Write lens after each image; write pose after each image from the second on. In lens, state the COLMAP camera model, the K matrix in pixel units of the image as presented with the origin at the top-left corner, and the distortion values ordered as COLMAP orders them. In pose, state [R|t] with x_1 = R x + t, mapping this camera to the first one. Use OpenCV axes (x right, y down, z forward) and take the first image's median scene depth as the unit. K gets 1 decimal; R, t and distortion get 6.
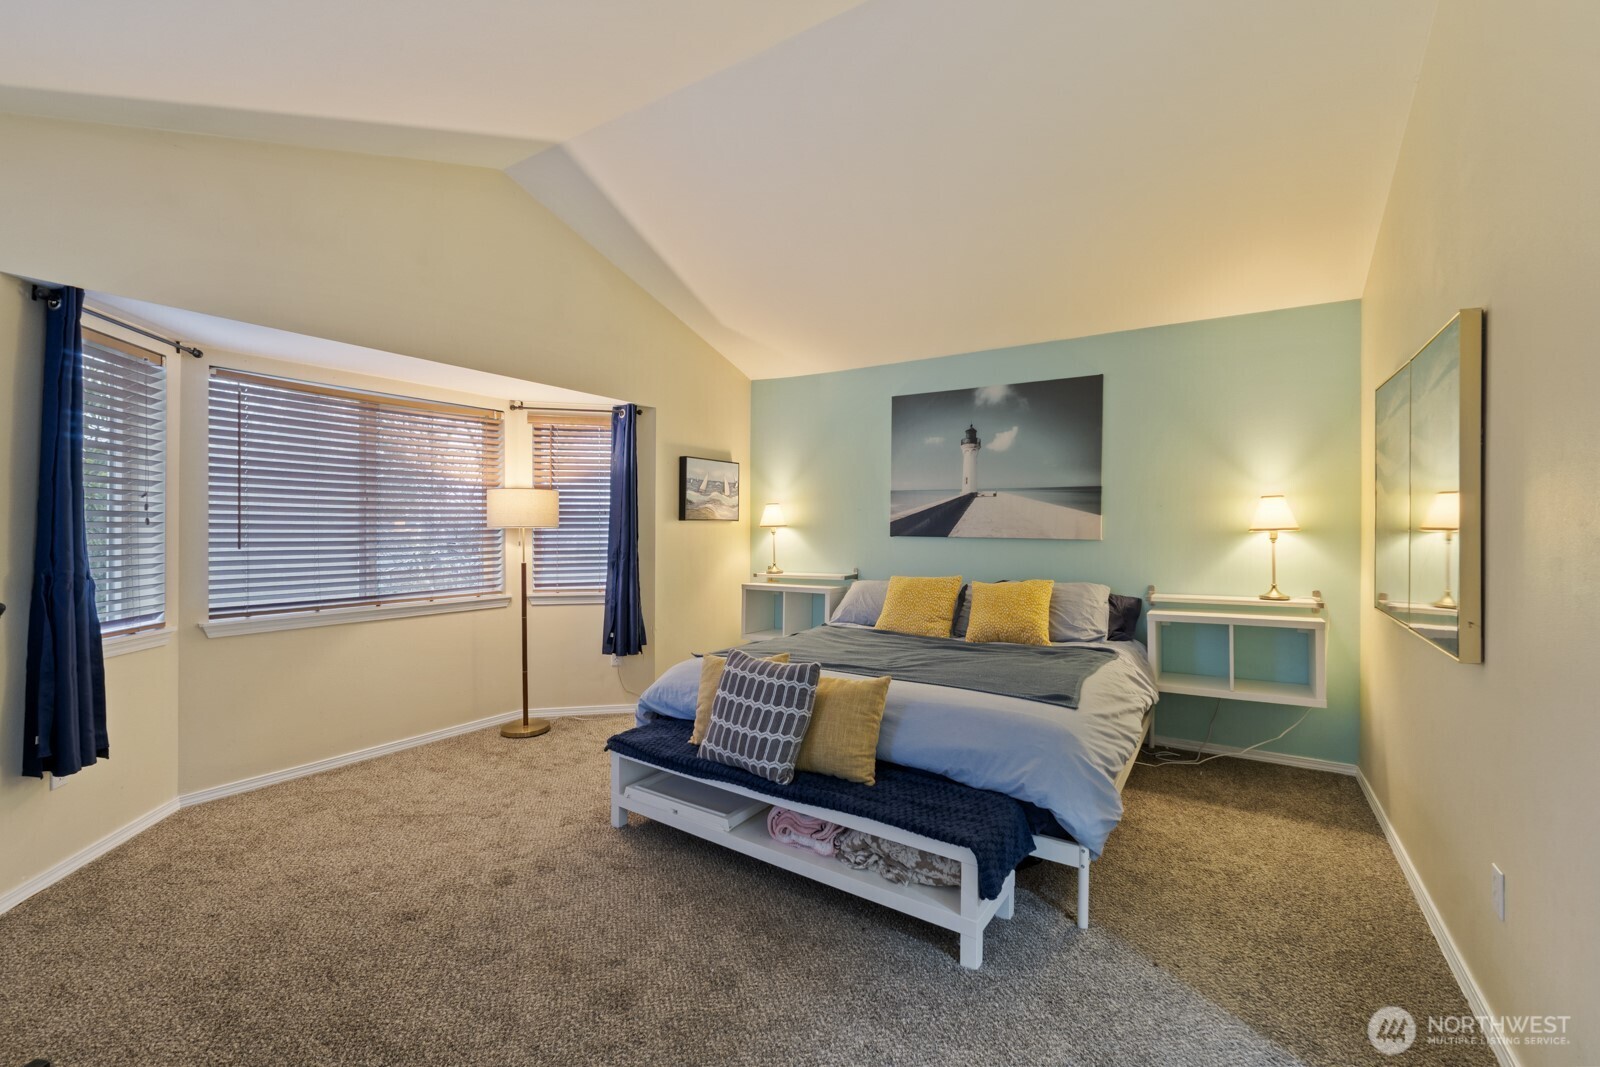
lens RADIAL K [[672.6, 0, 809.7], [0, 672.6, 525.0], [0, 0, 1]] dist [-0.010036, -0.001082]
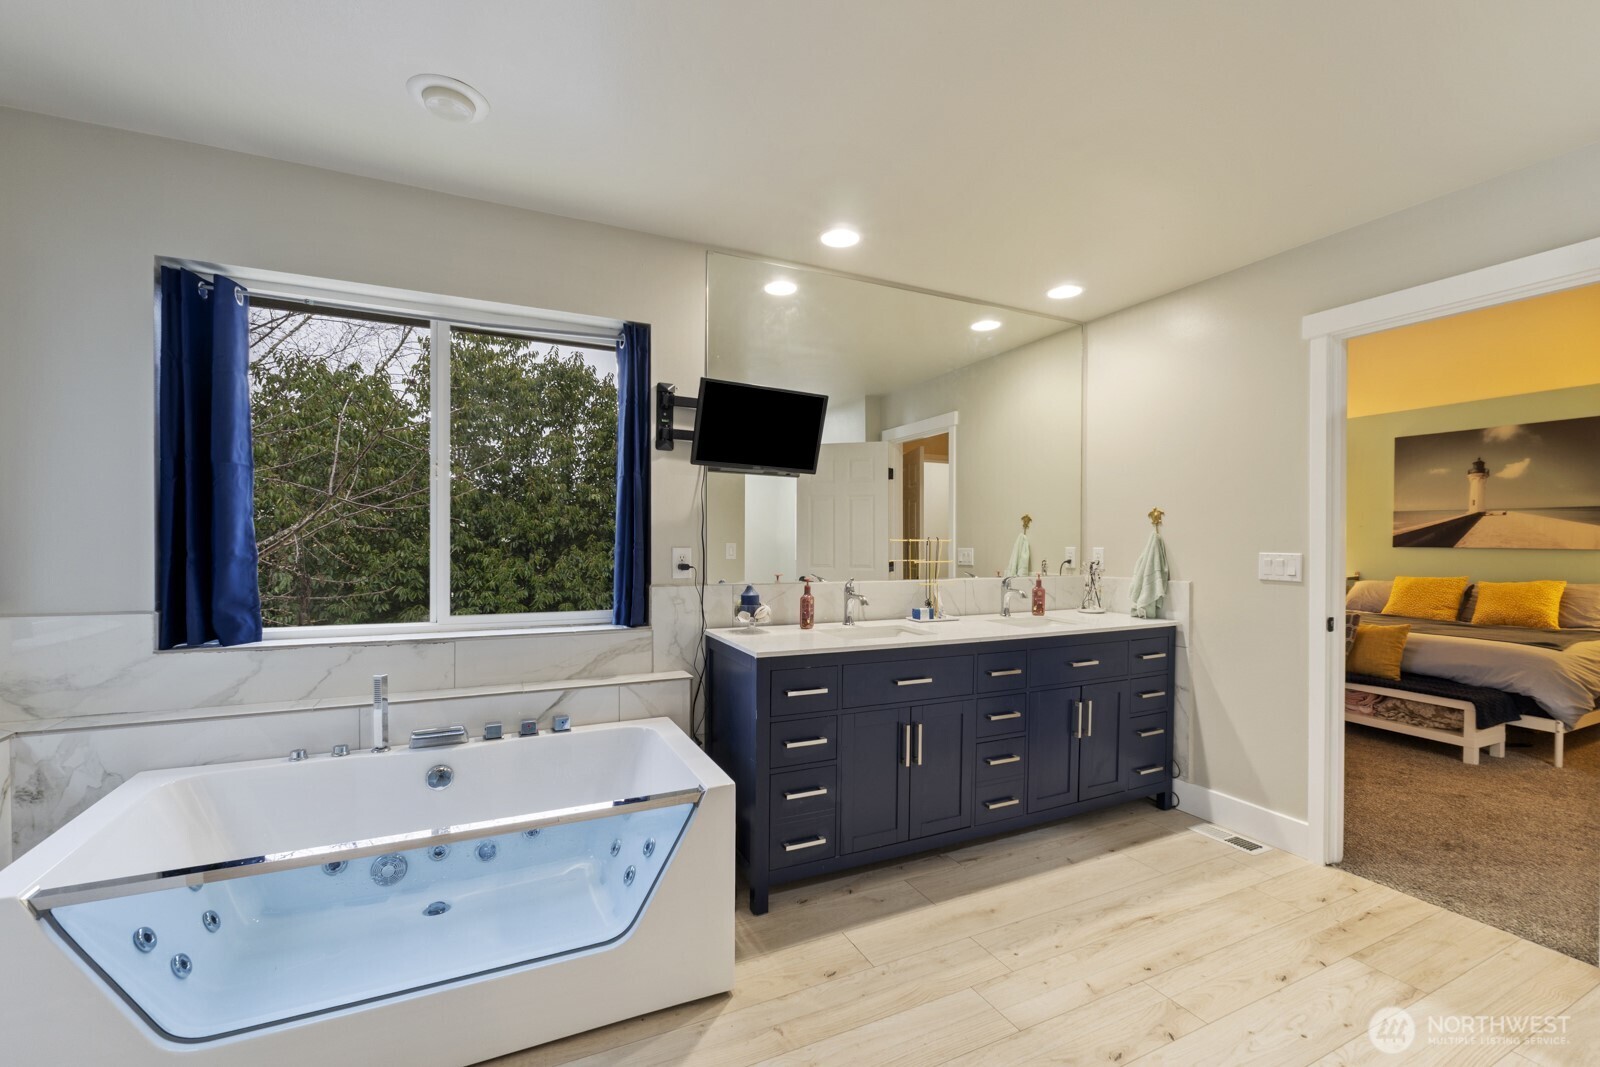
lens RADIAL K [[672.6, 0, 792.7], [0, 672.6, 545.3], [0, 0, 1]] dist [-0.010036, -0.001082]
pose [[0.839075, 0.002166, -0.544012, -0.172560], [0.002097, 0.999972, 0.007217, 0.002394], [0.544012, -0.007197, 0.839047, -0.800499]]
